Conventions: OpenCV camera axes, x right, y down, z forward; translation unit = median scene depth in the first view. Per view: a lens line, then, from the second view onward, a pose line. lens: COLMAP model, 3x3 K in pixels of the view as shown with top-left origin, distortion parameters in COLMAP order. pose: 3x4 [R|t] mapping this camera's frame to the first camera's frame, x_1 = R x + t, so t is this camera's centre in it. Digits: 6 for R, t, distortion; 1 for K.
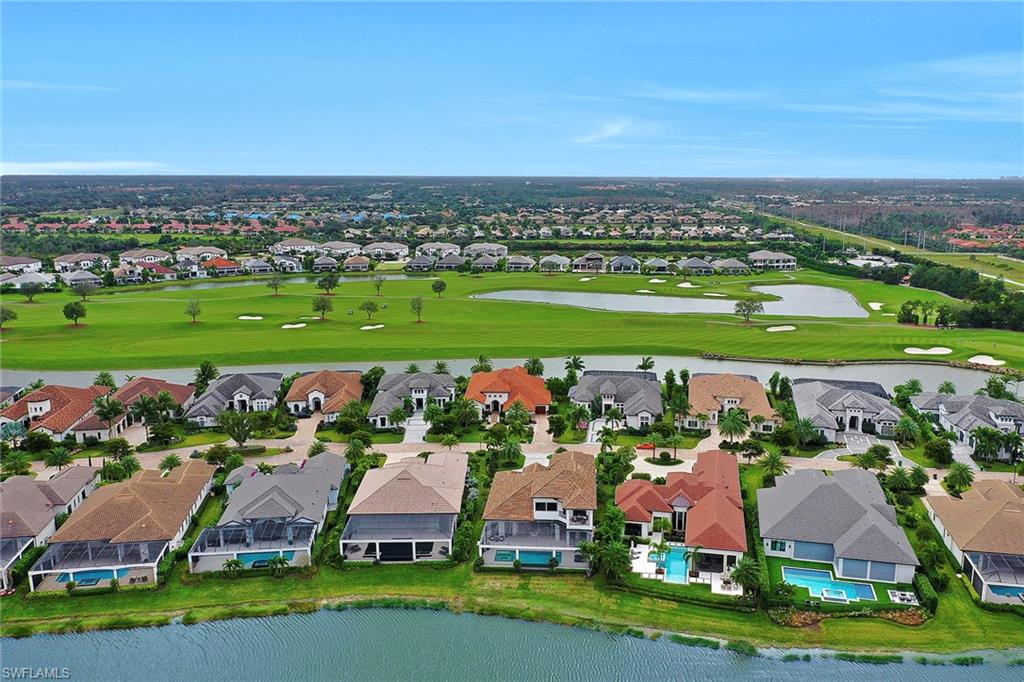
lens RADIAL K [[799.3, 0, 529.7], [0, 799.3, 317.5], [0, 0, 1]] dist [-0.008165, -0.018050]
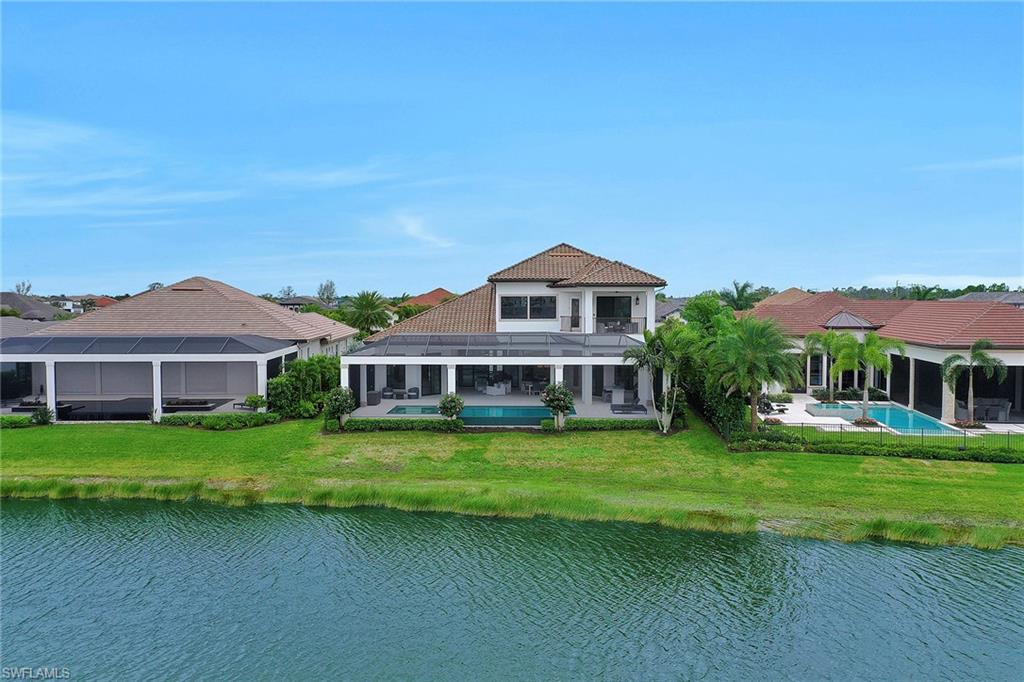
lens RADIAL K [[799.3, 0, 511.2], [0, 799.3, 339.6], [0, 0, 1]] dist [-0.008165, -0.018050]
pose [[0.999039, 0.005718, 0.043461, -0.003168], [0.000263, 0.990654, -0.136401, 0.216789], [-0.043835, 0.136281, 0.989700, 0.437051]]
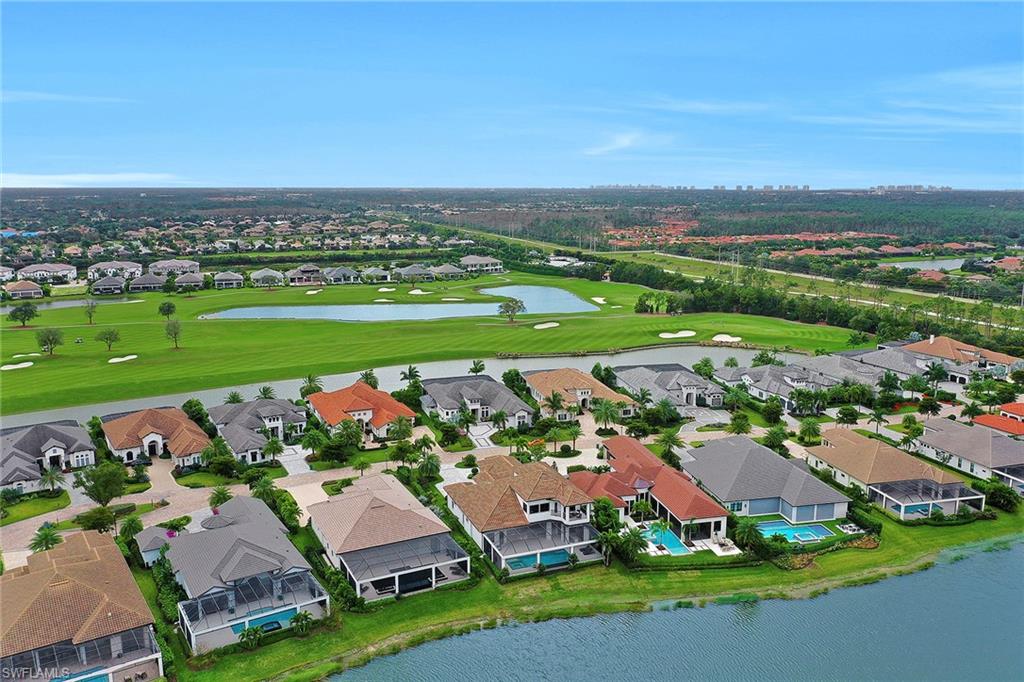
lens RADIAL K [[799.3, 0, 504.7], [0, 799.3, 340.3], [0, 0, 1]] dist [-0.008165, -0.018050]
pose [[0.907542, -0.080935, 0.412088, -0.295752], [0.074906, 0.996715, 0.030791, -0.006176], [-0.413226, 0.002924, 0.910624, 0.070599]]
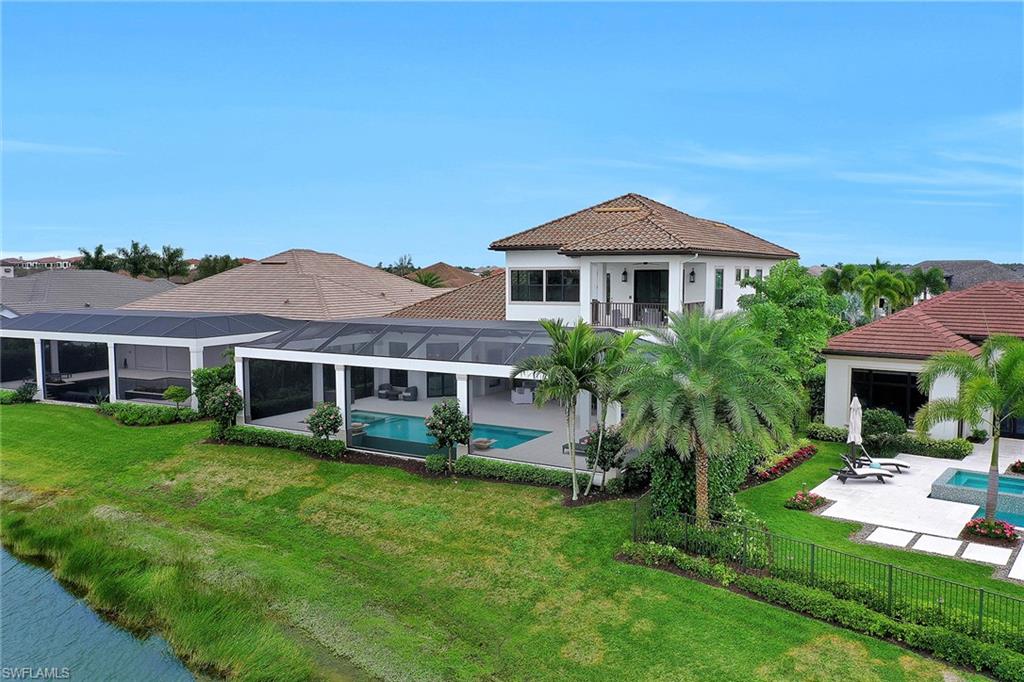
lens RADIAL K [[799.3, 0, 516.3], [0, 799.3, 337.9], [0, 0, 1]] dist [-0.008165, -0.018050]
pose [[0.896162, 0.042236, -0.441712, 0.095936], [-0.088952, 0.992353, -0.085581, 0.198179], [0.434719, 0.115985, 0.893066, 0.532077]]
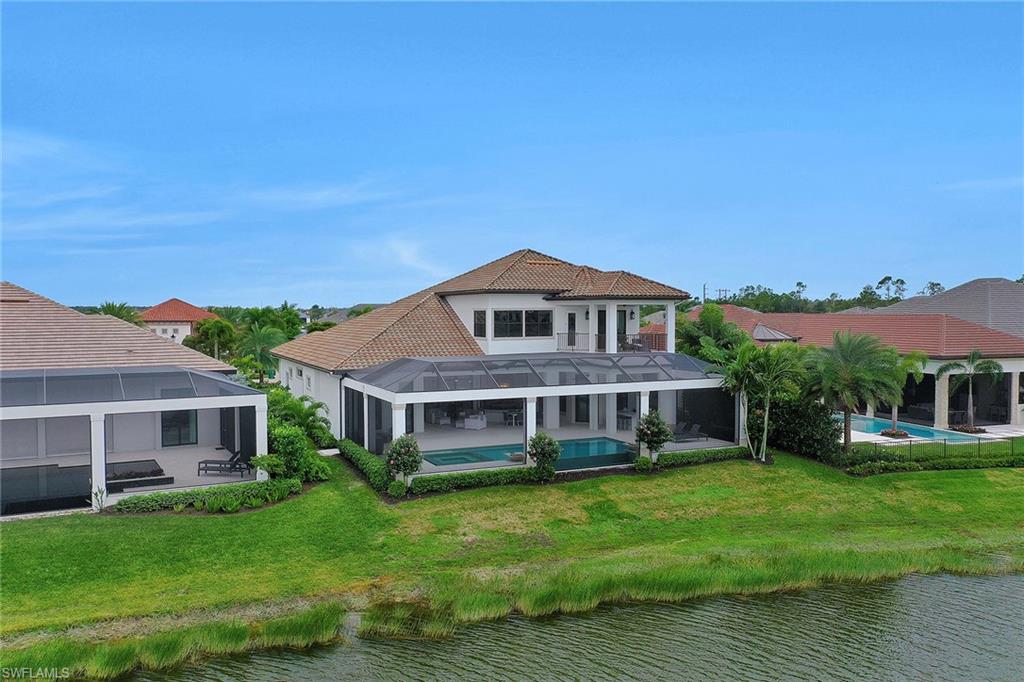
lens RADIAL K [[799.3, 0, 504.2], [0, 799.3, 337.4], [0, 0, 1]] dist [-0.008165, -0.018050]
pose [[0.879883, -0.009657, 0.475093, -0.102212], [0.082064, 0.987860, -0.131903, 0.202663], [-0.468051, 0.155047, 0.869993, 0.507547]]
